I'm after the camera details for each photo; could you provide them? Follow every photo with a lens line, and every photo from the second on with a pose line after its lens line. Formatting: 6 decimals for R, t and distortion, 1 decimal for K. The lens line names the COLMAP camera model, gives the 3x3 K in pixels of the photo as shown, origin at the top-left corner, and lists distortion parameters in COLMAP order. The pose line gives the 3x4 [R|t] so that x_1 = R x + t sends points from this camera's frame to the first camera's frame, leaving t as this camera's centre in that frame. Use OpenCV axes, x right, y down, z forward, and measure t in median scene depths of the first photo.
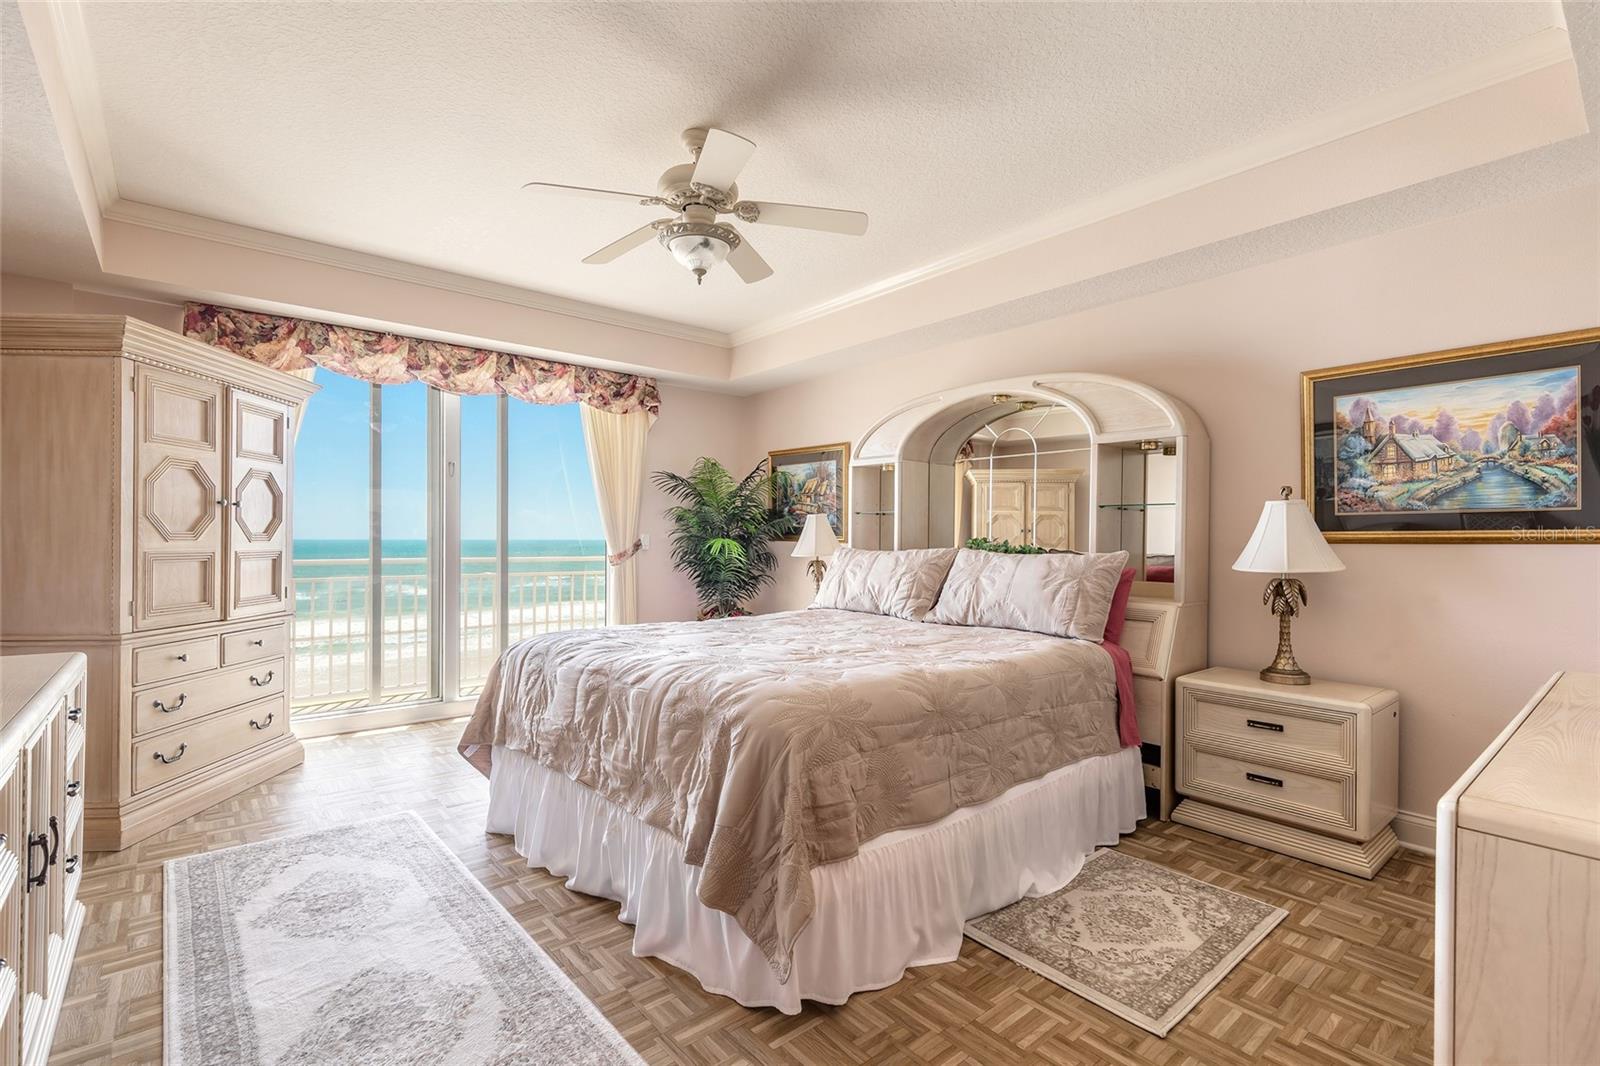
lens RADIAL K [[718.6, 0, 800.0], [0, 718.6, 533.0], [0, 0, 1]] dist [0.003049, -0.000121]
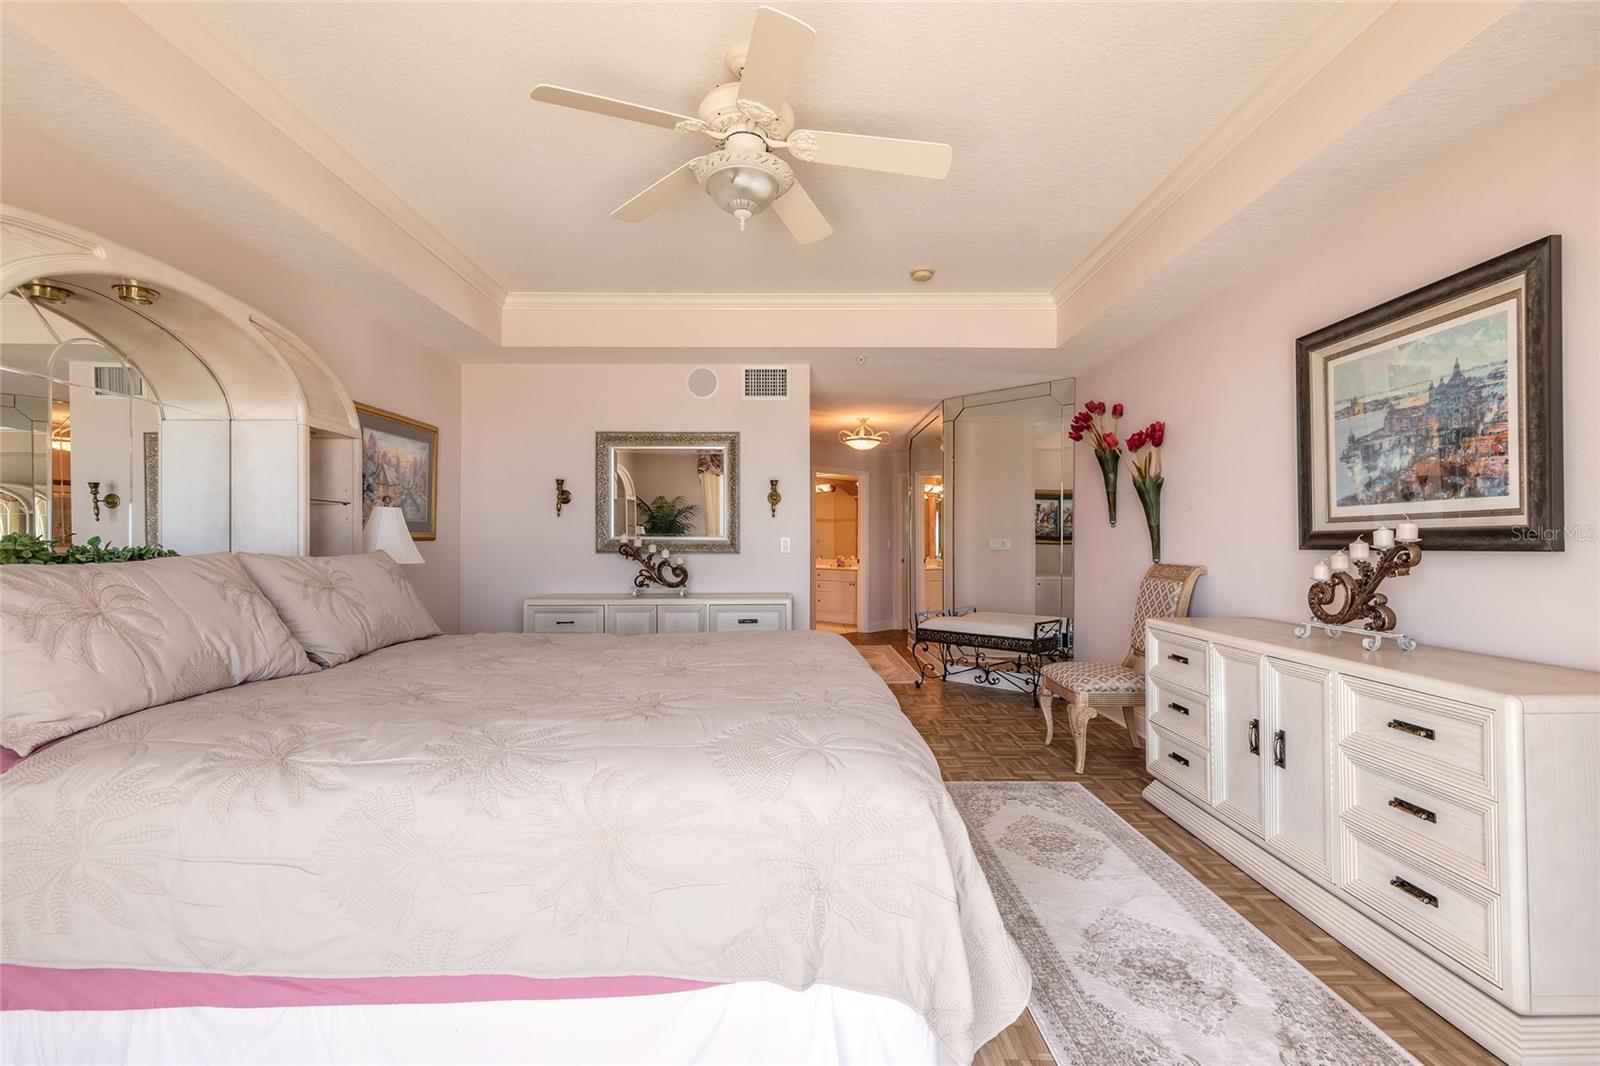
lens RADIAL K [[718.6, 0, 800.0], [0, 718.6, 533.0], [0, 0, 1]] dist [0.003049, -0.000121]
pose [[-0.771778, 0.000288, 0.635892, -0.709641], [-0.004929, 0.999967, -0.006435, 0.003308], [-0.635872, -0.008100, -0.771752, 1.590604]]
